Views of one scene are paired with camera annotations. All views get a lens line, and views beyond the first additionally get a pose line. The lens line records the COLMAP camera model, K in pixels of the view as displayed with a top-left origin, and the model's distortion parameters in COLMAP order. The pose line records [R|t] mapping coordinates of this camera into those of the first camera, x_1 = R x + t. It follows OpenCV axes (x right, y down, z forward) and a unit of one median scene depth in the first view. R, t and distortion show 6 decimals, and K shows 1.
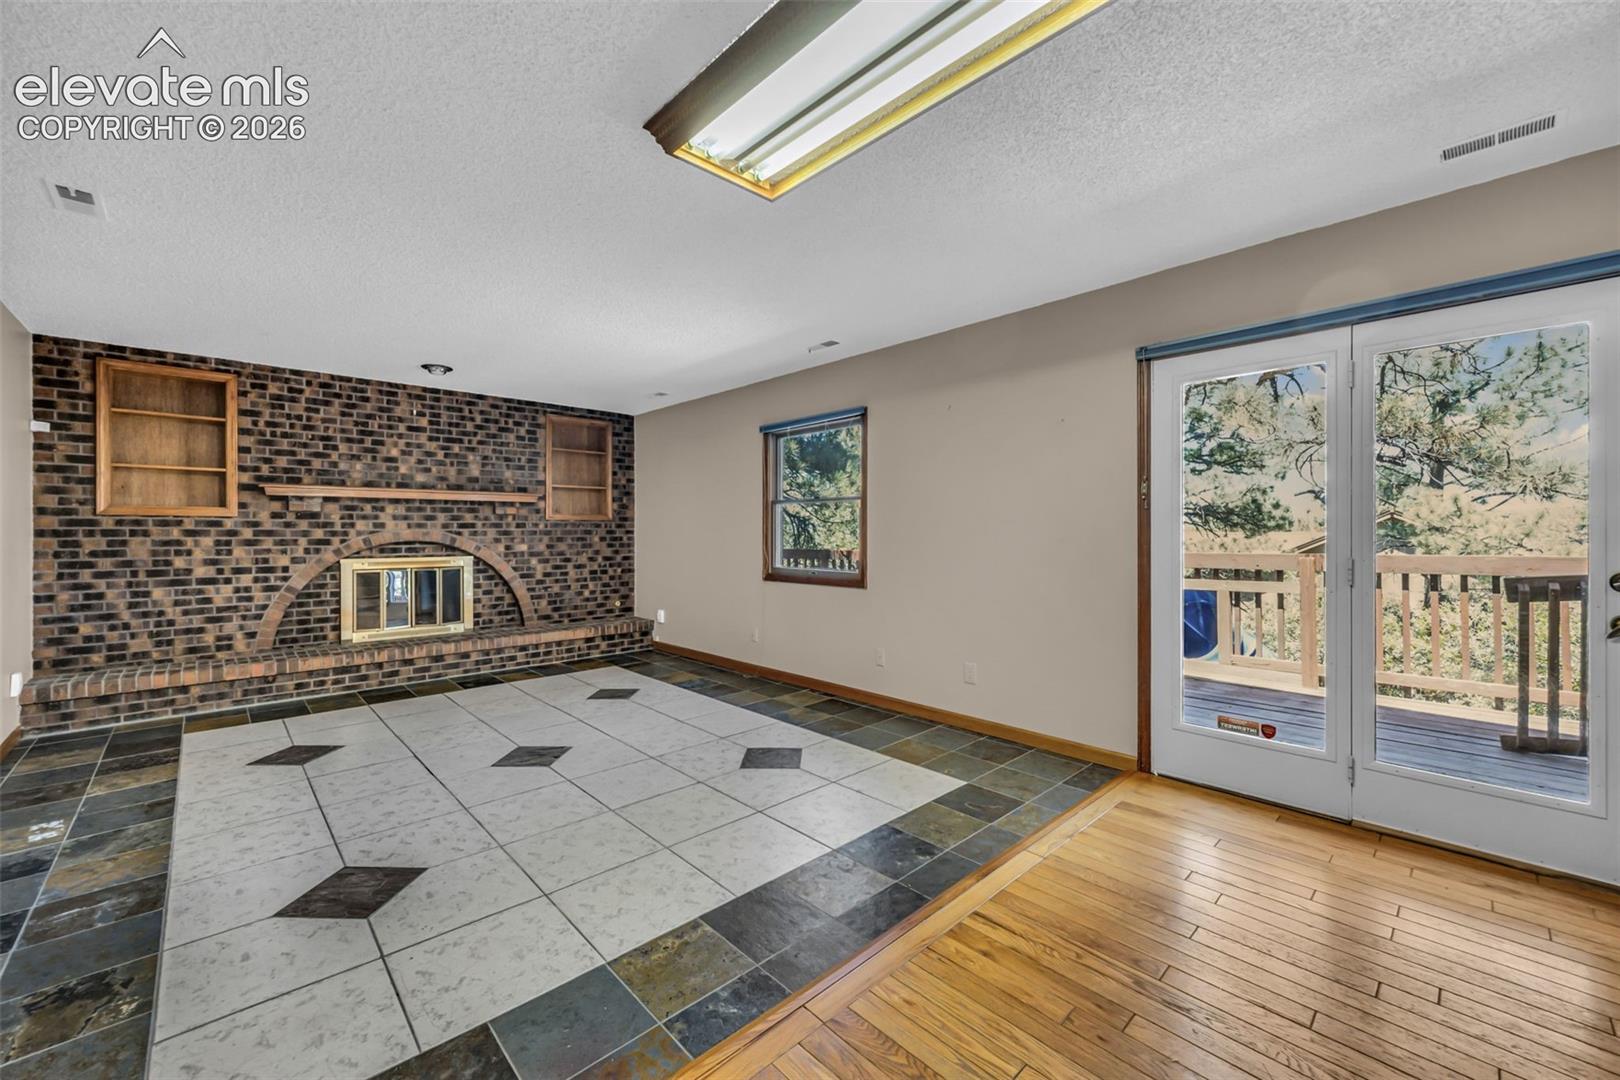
lens RADIAL K [[659.8, 0, 815.5], [0, 659.8, 532.5], [0, 0, 1]] dist [0.009630, 0.000417]
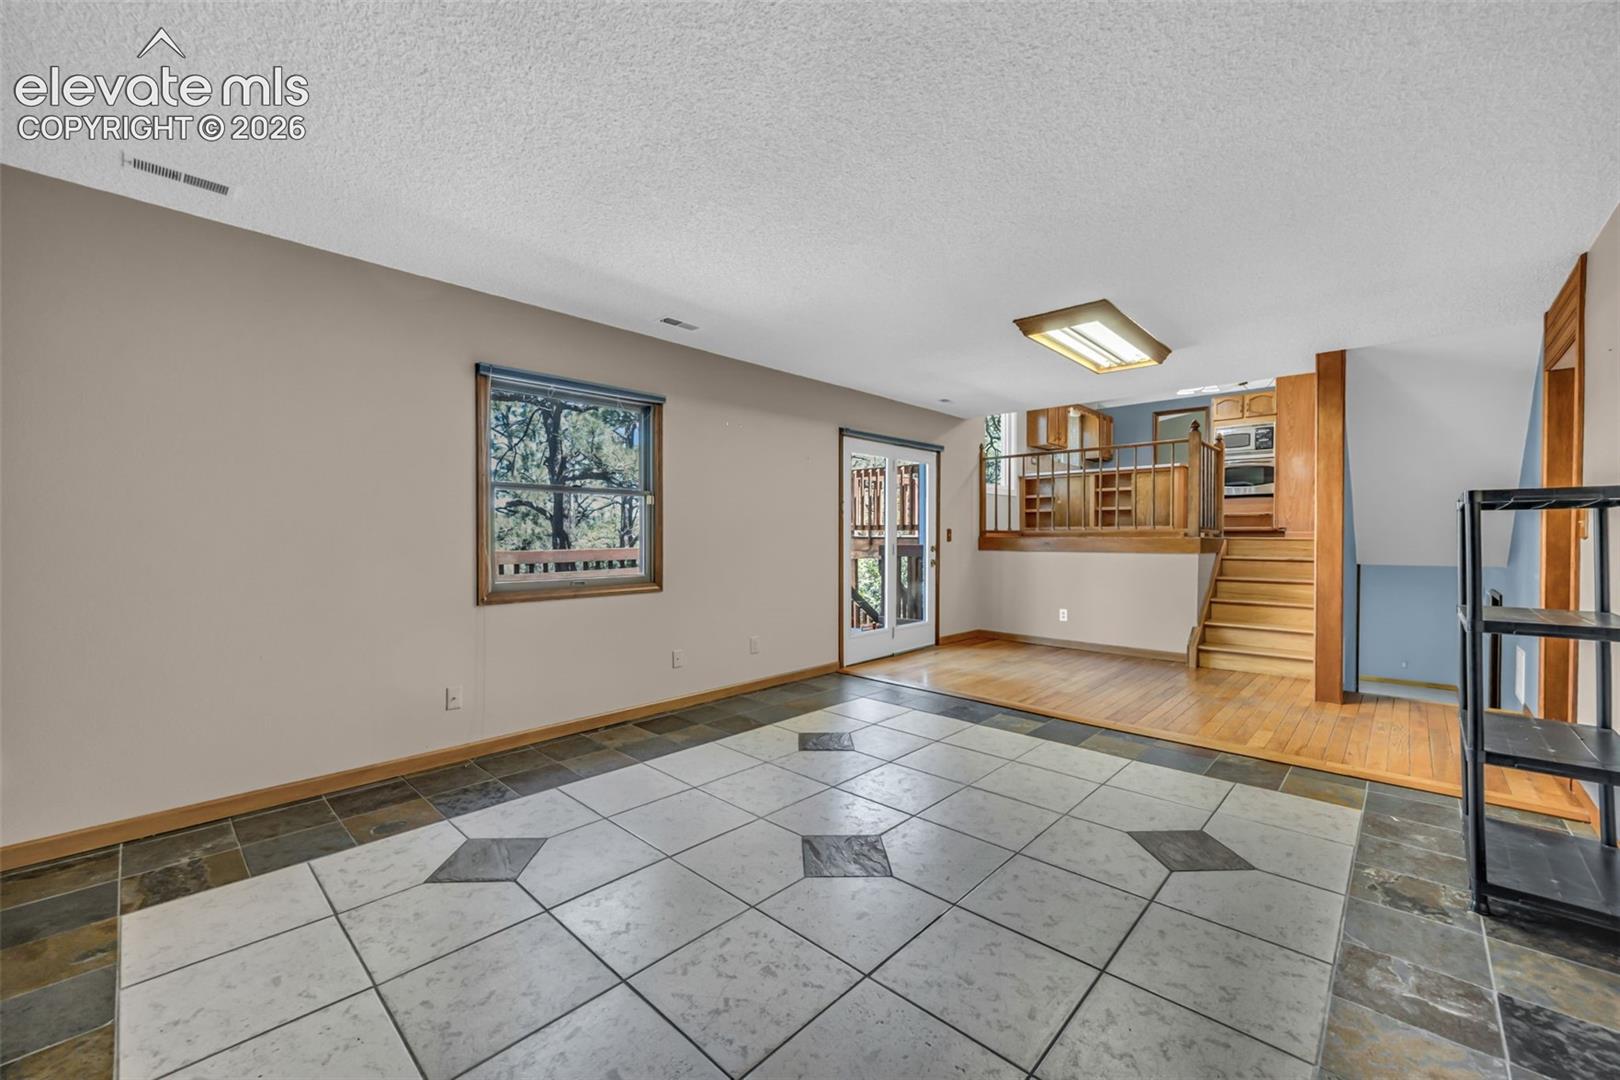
lens RADIAL K [[659.8, 0, 809.9], [0, 659.8, 542.6], [0, 0, 1]] dist [0.009630, 0.000417]
pose [[-0.092886, -0.010313, 0.995623, -1.042879], [-0.000055, 0.999946, 0.010353, 0.007349], [-0.995677, 0.000907, -0.092882, 1.042300]]
